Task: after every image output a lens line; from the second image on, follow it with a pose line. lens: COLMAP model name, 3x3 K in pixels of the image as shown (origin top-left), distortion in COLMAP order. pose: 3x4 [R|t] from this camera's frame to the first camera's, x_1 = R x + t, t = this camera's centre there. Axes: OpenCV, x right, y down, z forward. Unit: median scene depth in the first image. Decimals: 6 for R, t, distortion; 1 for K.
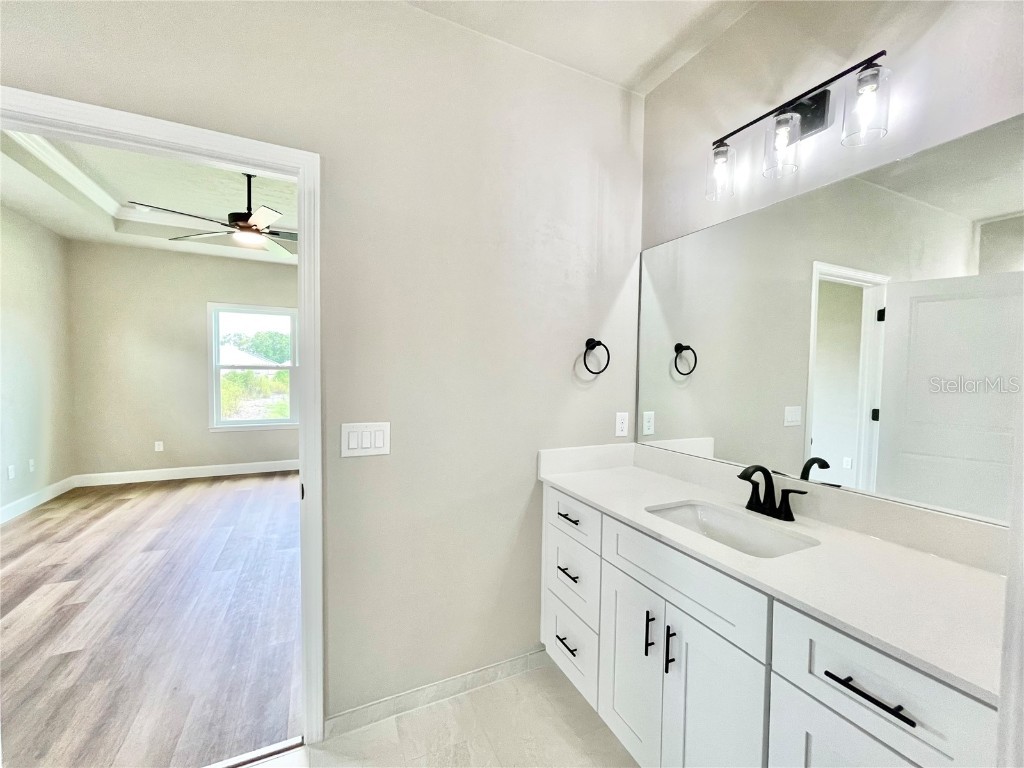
lens RADIAL K [[412.6, 0, 504.4], [0, 412.6, 383.5], [0, 0, 1]] dist [-0.000987, -0.000425]
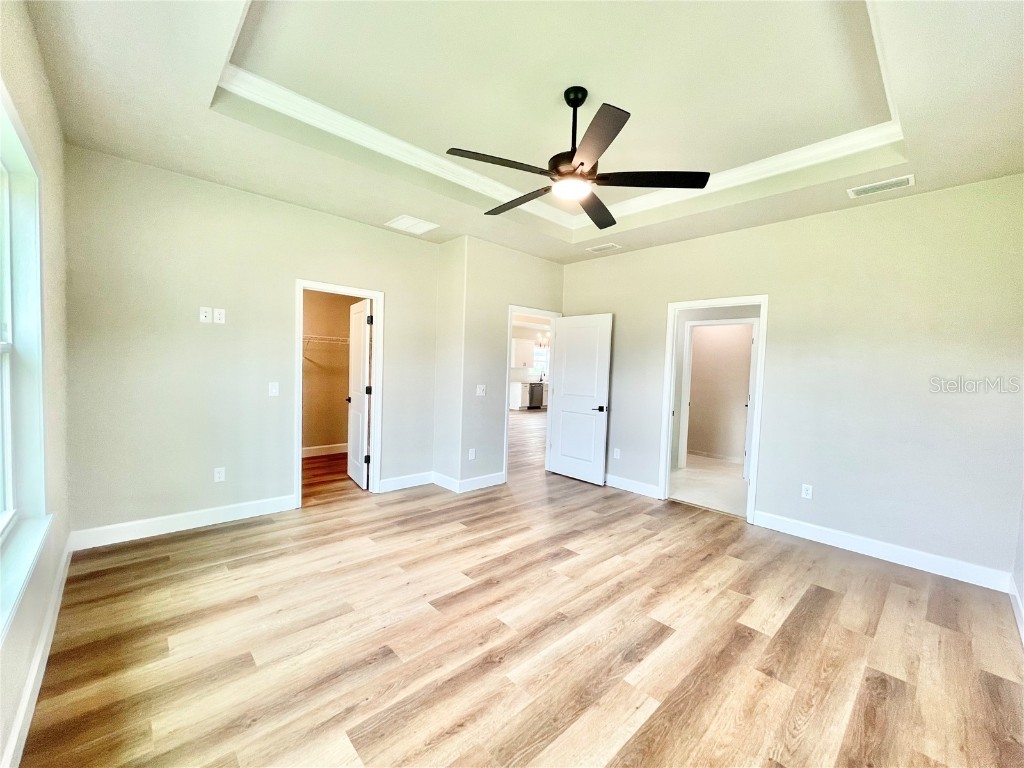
lens RADIAL K [[412.6, 0, 513.3], [0, 412.6, 383.4], [0, 0, 1]] dist [-0.000987, -0.000425]
pose [[-0.312976, -0.055233, 0.948154, -1.263151], [-0.010690, 0.998449, 0.054634, -0.056814], [-0.949701, 0.006964, -0.313081, 1.293385]]
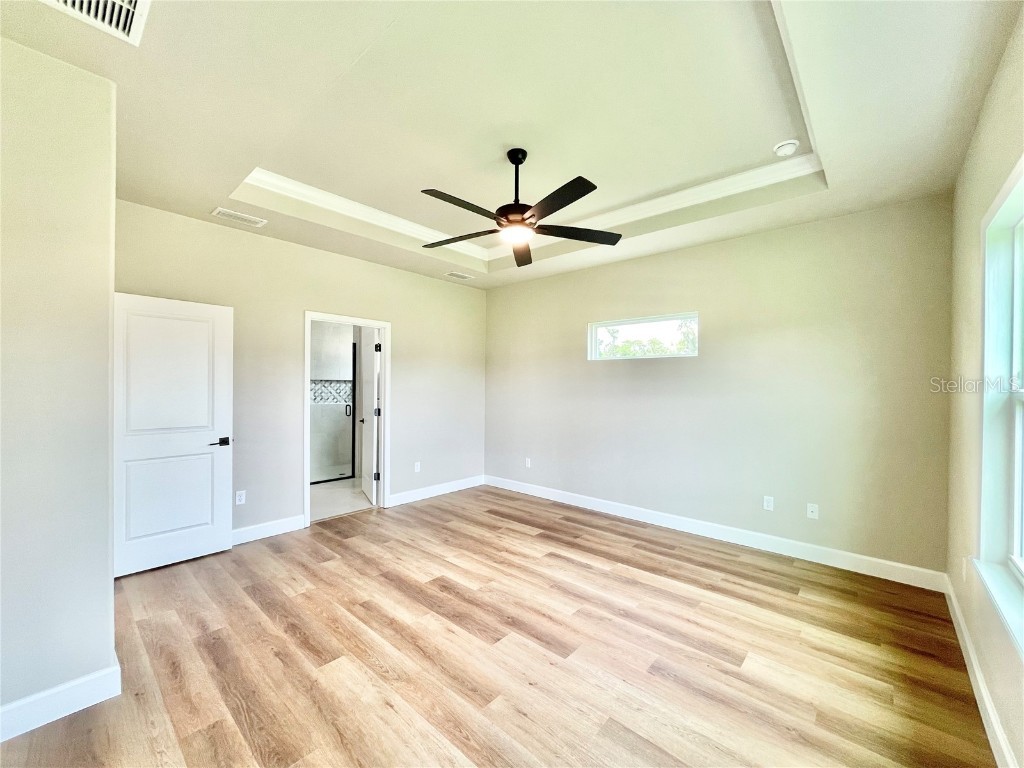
lens RADIAL K [[412.6, 0, 504.6], [0, 412.6, 385.8], [0, 0, 1]] dist [-0.000987, -0.000425]
pose [[-0.923326, -0.013619, -0.383775, -0.266210], [-0.024617, 0.999415, 0.023758, -0.070925], [0.383226, 0.031383, -0.923121, 1.731626]]
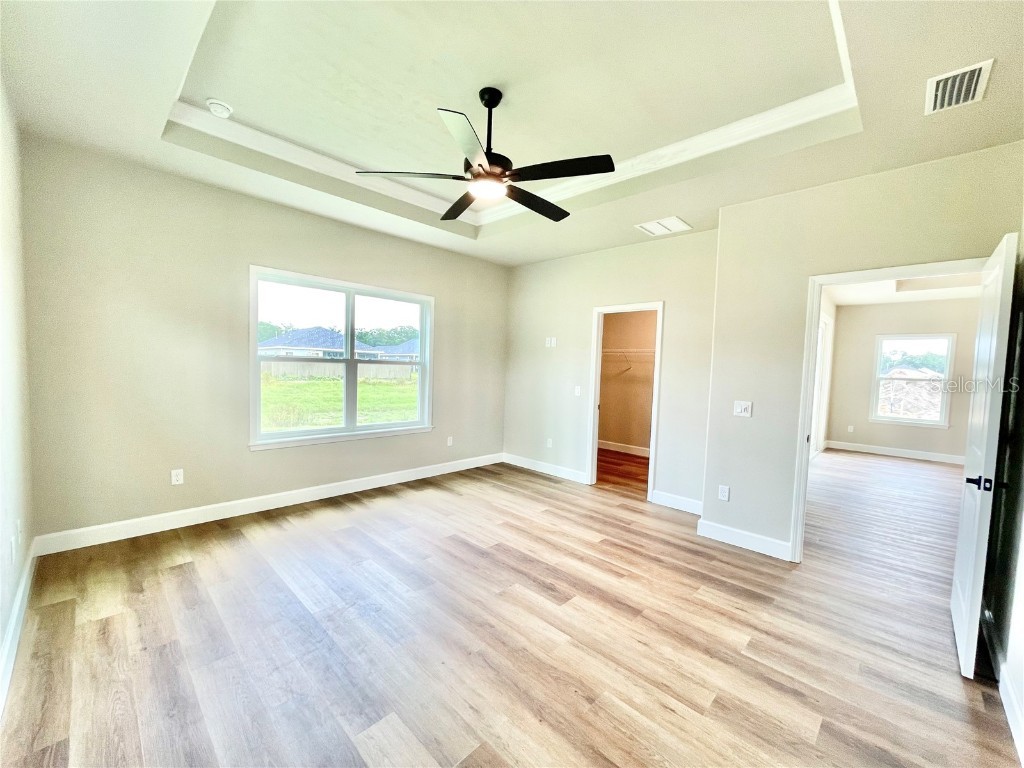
lens RADIAL K [[412.6, 0, 507.1], [0, 412.6, 388.5], [0, 0, 1]] dist [-0.000987, -0.000425]
pose [[0.936186, 0.004648, 0.351473, -0.817084], [-0.017243, 0.999316, 0.032712, -0.030648], [-0.351081, -0.036685, 0.935626, 0.277130]]
